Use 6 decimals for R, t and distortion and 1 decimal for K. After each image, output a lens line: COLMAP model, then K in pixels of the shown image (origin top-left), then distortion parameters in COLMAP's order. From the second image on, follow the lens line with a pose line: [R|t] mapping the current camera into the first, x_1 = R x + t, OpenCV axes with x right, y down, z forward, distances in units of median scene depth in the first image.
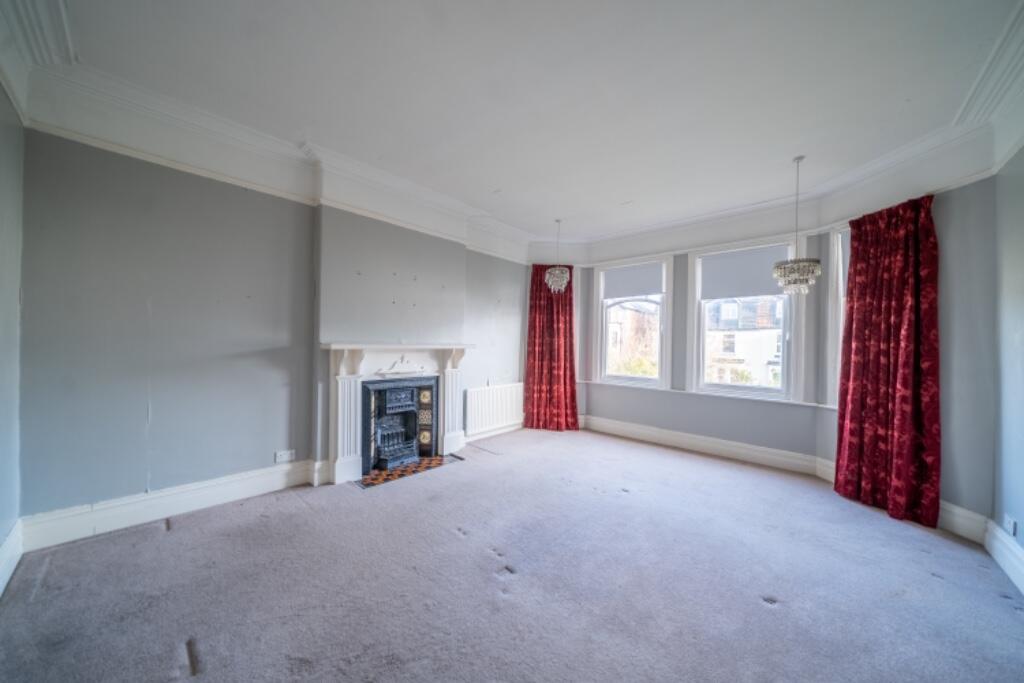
lens RADIAL K [[358.0, 0, 510.5], [0, 358.0, 340.3], [0, 0, 1]] dist [-0.004516, -0.000242]
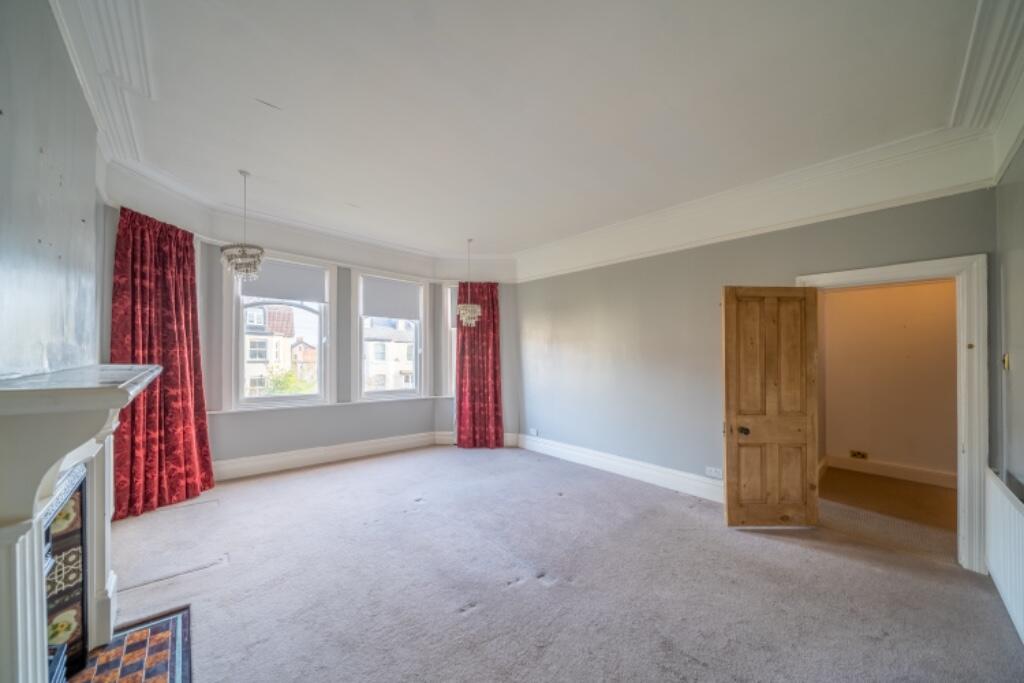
lens RADIAL K [[358.0, 0, 508.2], [0, 358.0, 342.8], [0, 0, 1]] dist [-0.004516, -0.000242]
pose [[0.073609, 0.025610, 0.996958, -0.580997], [-0.020747, 0.999493, -0.024143, -0.015632], [-0.997071, -0.018906, 0.074103, 0.545090]]
